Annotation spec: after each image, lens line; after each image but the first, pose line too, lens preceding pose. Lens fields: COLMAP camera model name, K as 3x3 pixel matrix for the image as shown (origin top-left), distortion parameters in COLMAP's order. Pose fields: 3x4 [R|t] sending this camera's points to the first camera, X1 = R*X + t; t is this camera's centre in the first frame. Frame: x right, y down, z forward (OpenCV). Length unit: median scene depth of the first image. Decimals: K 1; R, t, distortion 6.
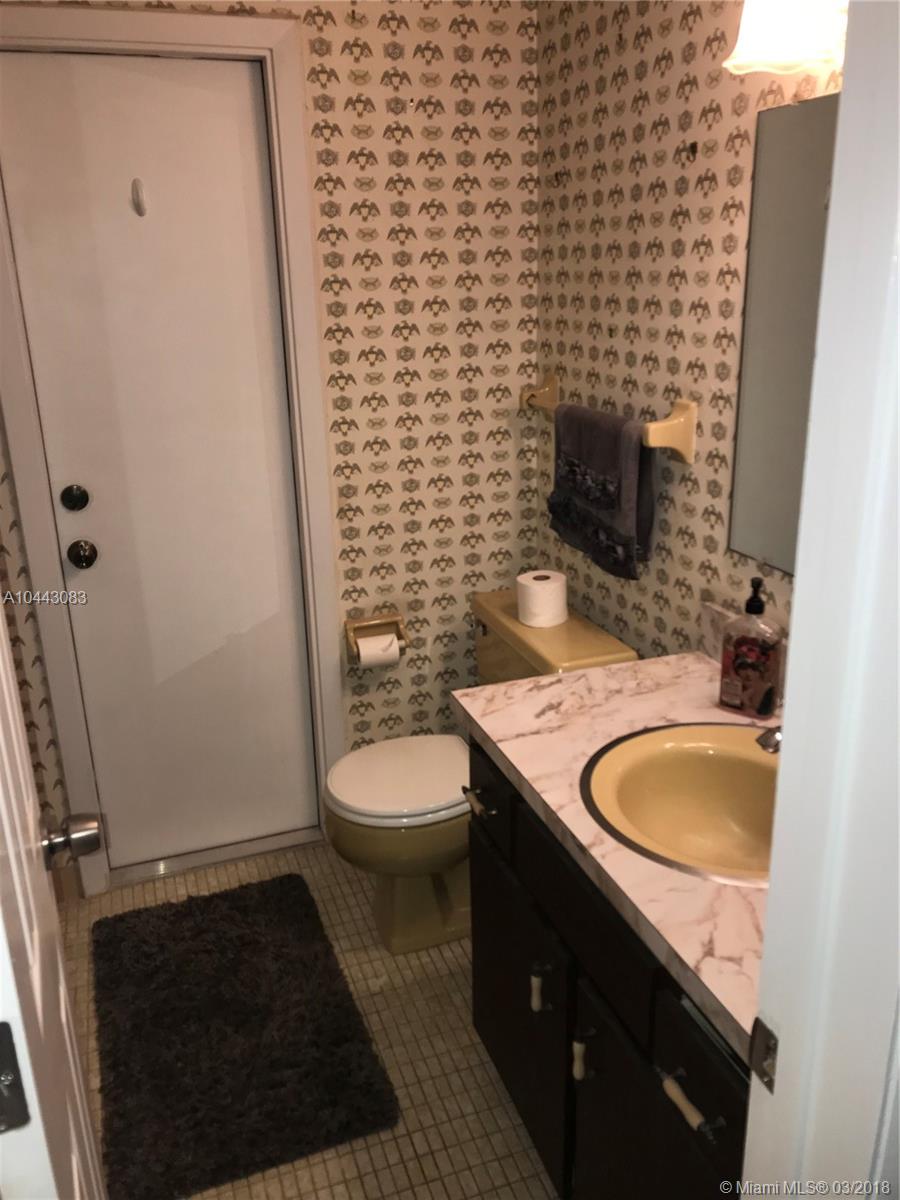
lens RADIAL K [[980.8, 0, 450.0], [0, 980.8, 600.0], [0, 0, 1]] dist [0.004544, 0.001571]
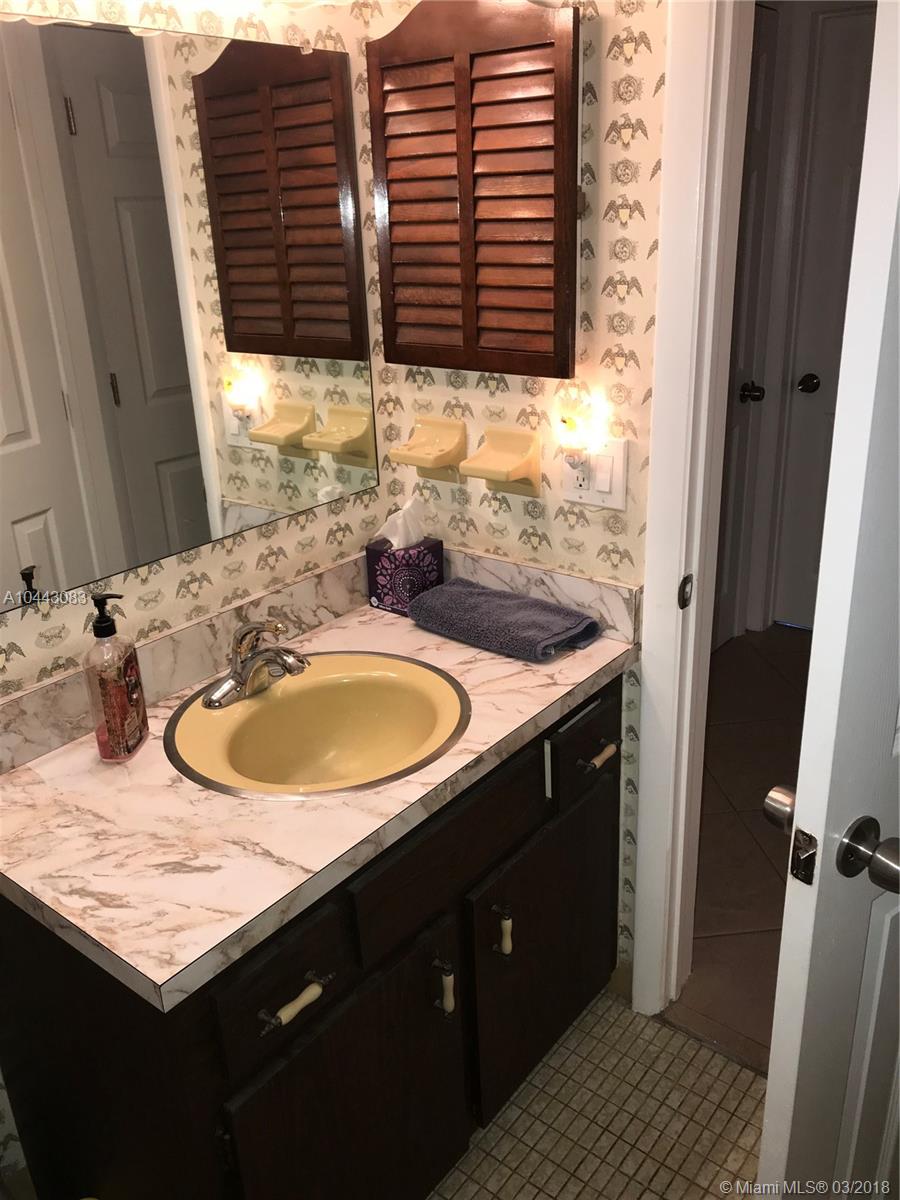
lens RADIAL K [[980.8, 0, 450.0], [0, 980.8, 600.0], [0, 0, 1]] dist [0.004544, 0.001571]
pose [[-0.541357, -0.266446, 0.797458, -0.502901], [0.316985, 0.813796, 0.487090, -0.320275], [-0.778751, 0.516472, -0.356094, 1.023614]]
